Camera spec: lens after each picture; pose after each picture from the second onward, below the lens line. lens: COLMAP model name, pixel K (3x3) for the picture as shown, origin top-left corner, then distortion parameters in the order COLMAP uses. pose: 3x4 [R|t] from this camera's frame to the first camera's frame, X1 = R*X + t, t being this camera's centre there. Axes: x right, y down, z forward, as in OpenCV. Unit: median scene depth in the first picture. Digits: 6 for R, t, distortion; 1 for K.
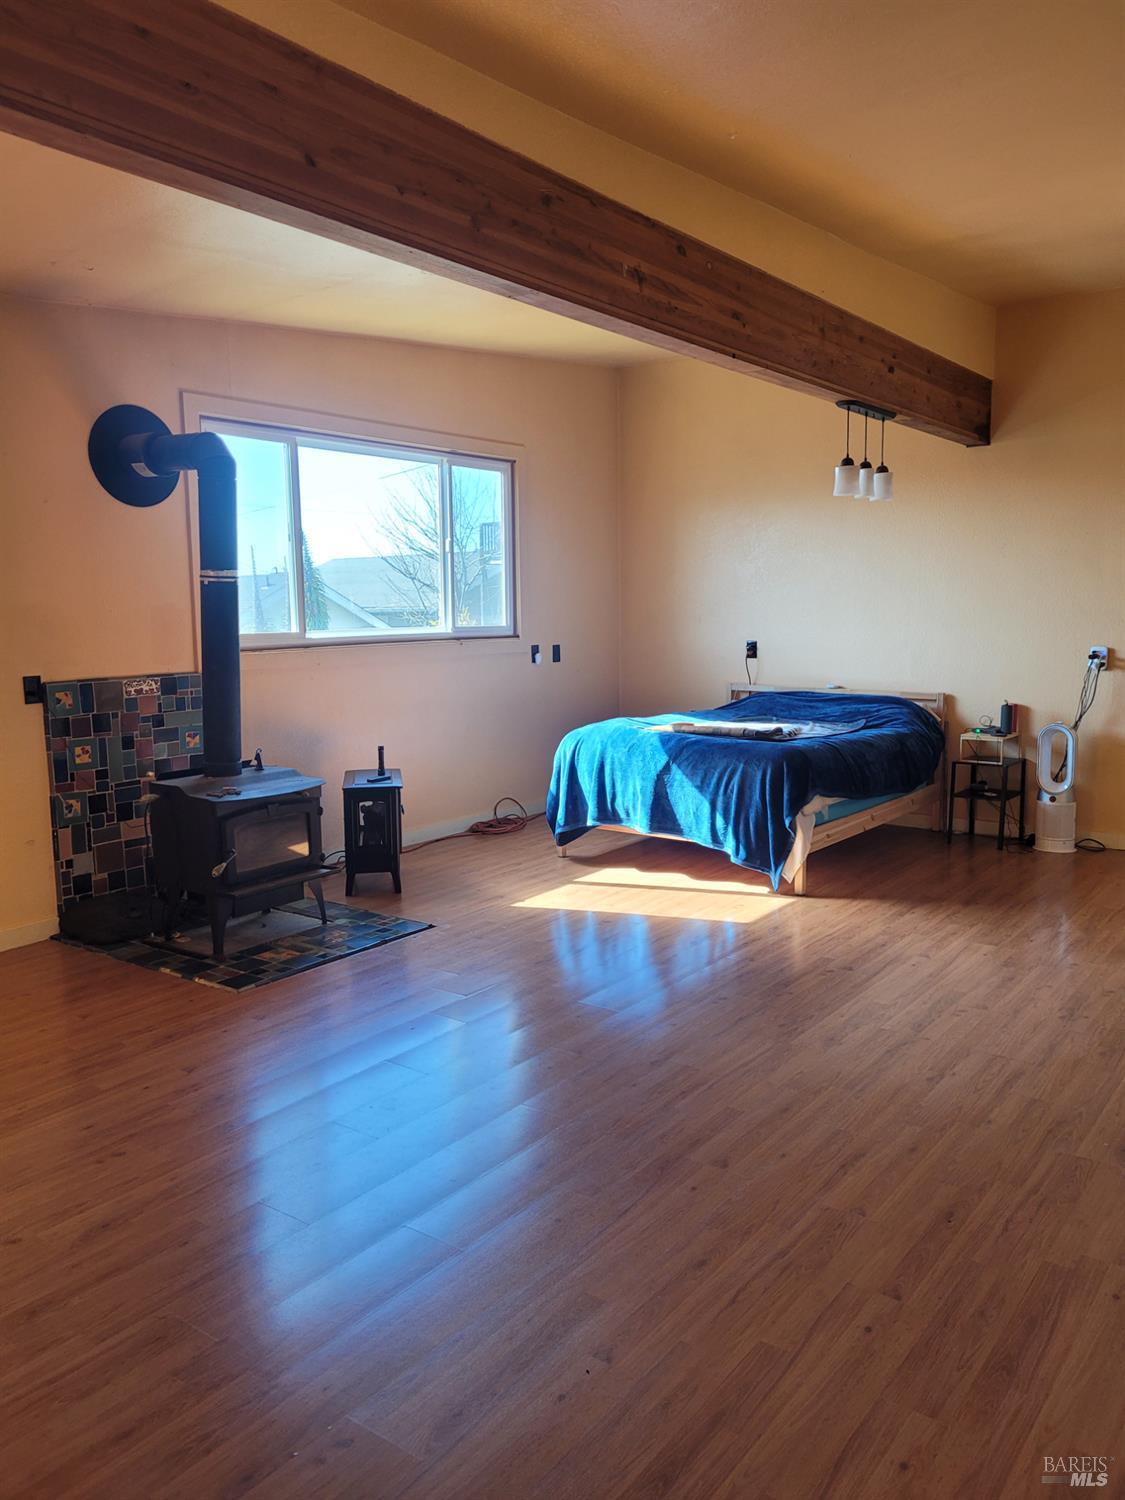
lens RADIAL K [[1128.3, 0, 565.5], [0, 1128.3, 742.2], [0, 0, 1]] dist [0.009491, 0.001173]
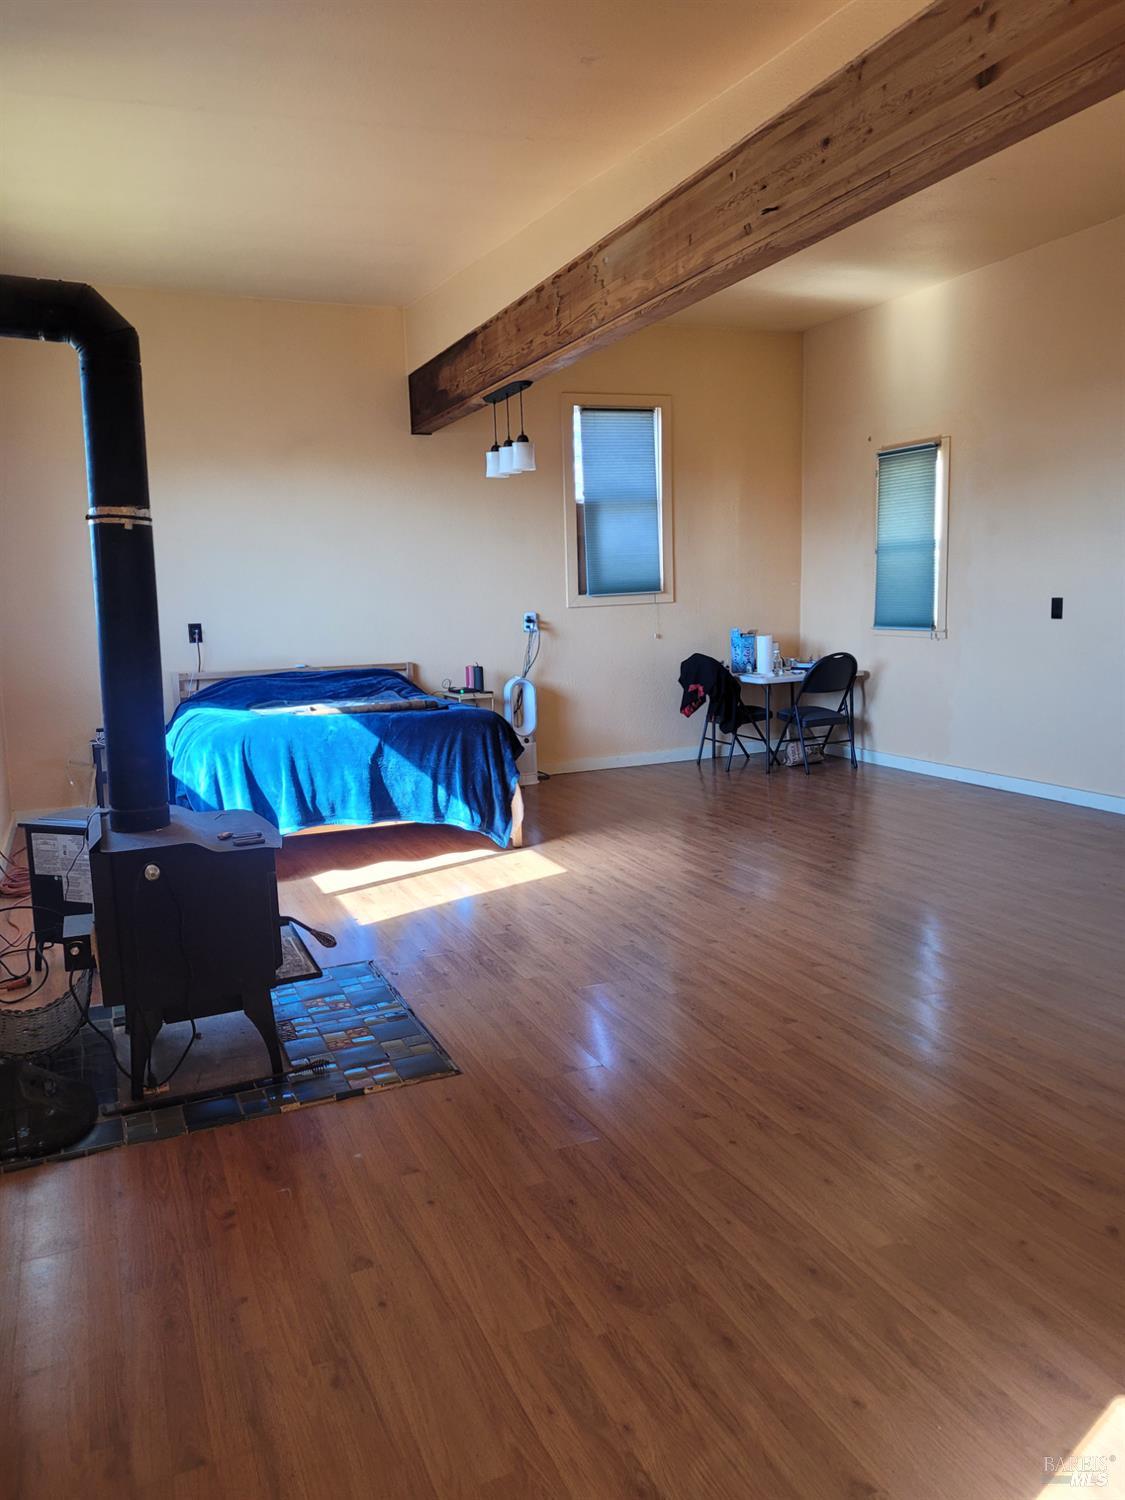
lens RADIAL K [[1128.3, 0, 565.0], [0, 1128.3, 757.7], [0, 0, 1]] dist [0.009491, 0.001173]
pose [[0.506576, -0.135146, 0.851538, -0.623945], [0.127725, 0.988505, 0.080900, -0.026403], [-0.852682, 0.067781, 0.518014, 0.390001]]
